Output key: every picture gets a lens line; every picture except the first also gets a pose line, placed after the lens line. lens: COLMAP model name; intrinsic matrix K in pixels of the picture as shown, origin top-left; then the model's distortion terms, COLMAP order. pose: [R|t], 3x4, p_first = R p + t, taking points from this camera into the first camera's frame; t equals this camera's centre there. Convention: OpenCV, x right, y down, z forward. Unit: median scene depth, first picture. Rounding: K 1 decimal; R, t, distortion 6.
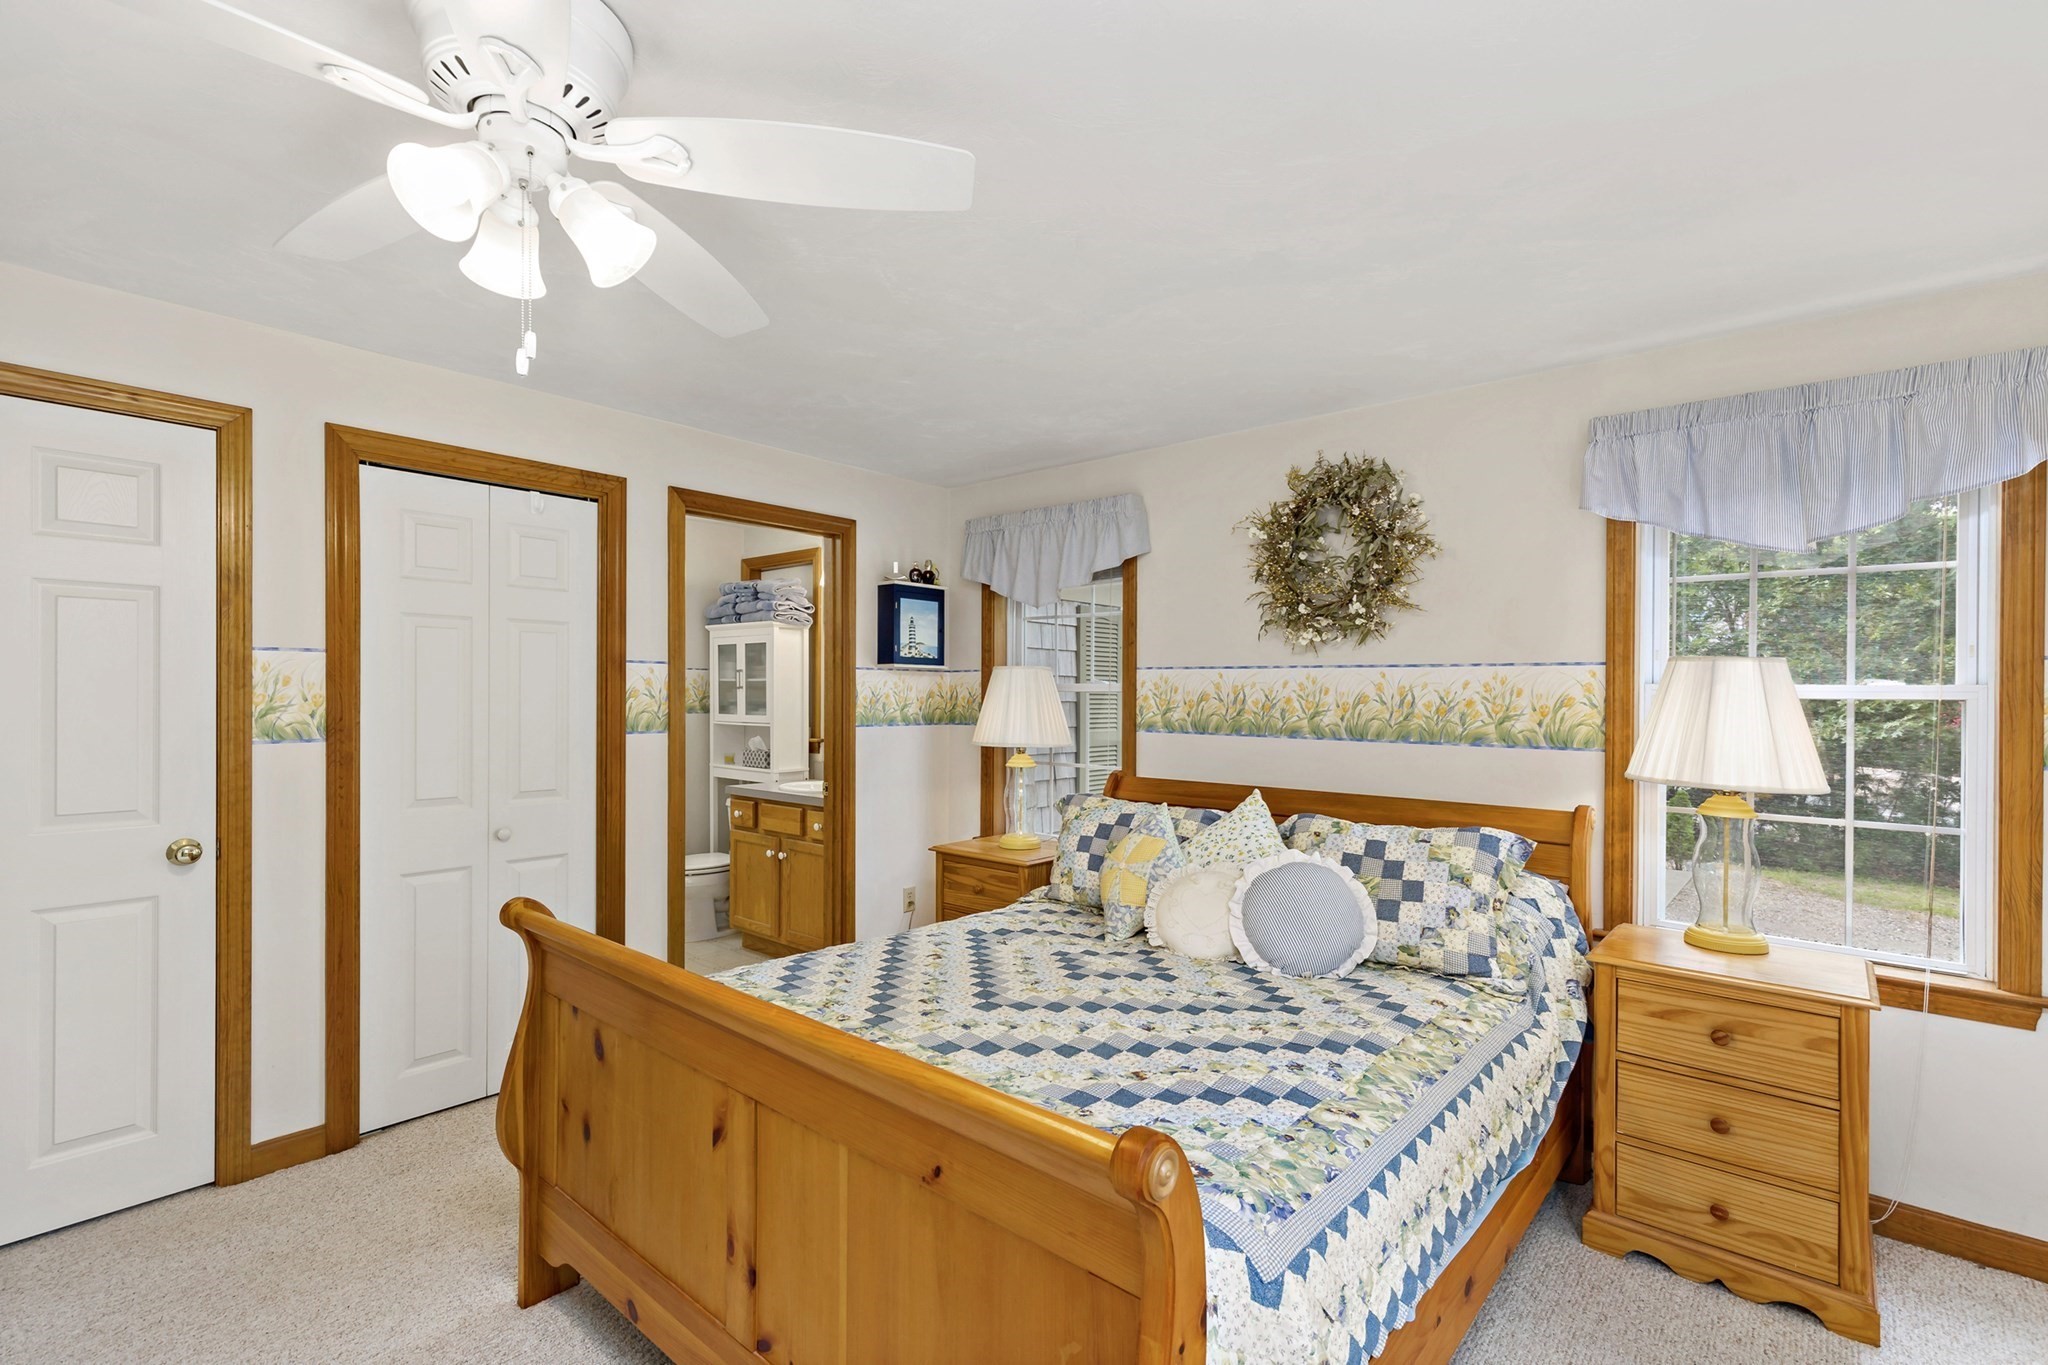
lens RADIAL K [[930.9, 0, 1026.2], [0, 930.9, 681.5], [0, 0, 1]] dist [0.007448, -0.002296]
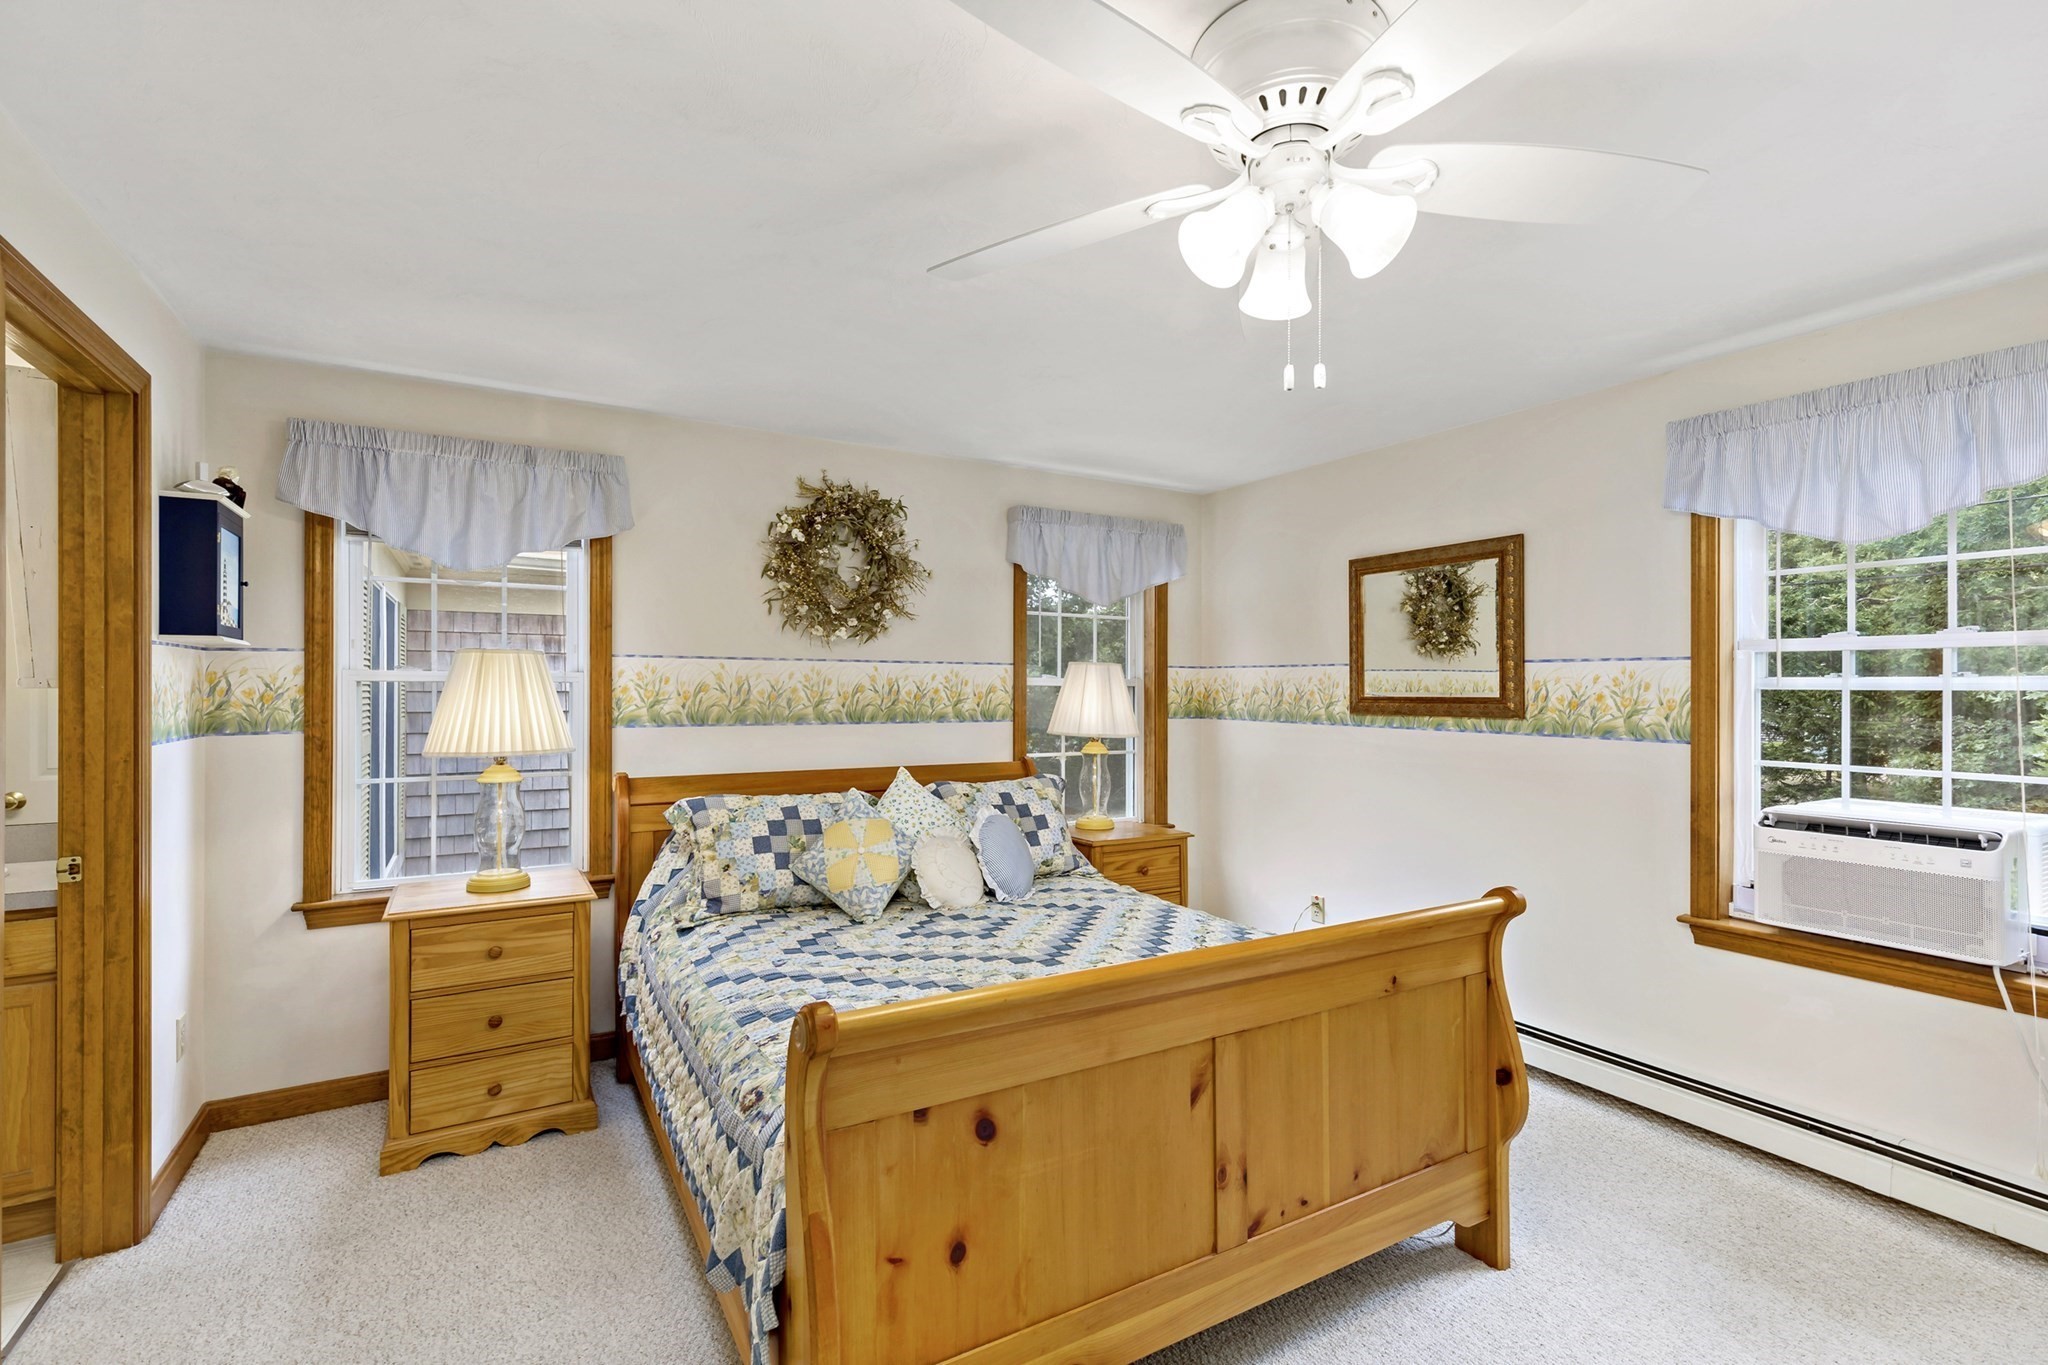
lens RADIAL K [[930.9, 0, 1033.8], [0, 930.9, 674.0], [0, 0, 1]] dist [0.007448, -0.002296]
pose [[0.314456, 0.002522, 0.949269, -0.935517], [-0.015303, 0.999880, 0.002413, -0.008242], [-0.949149, -0.015285, 0.314457, 0.544747]]
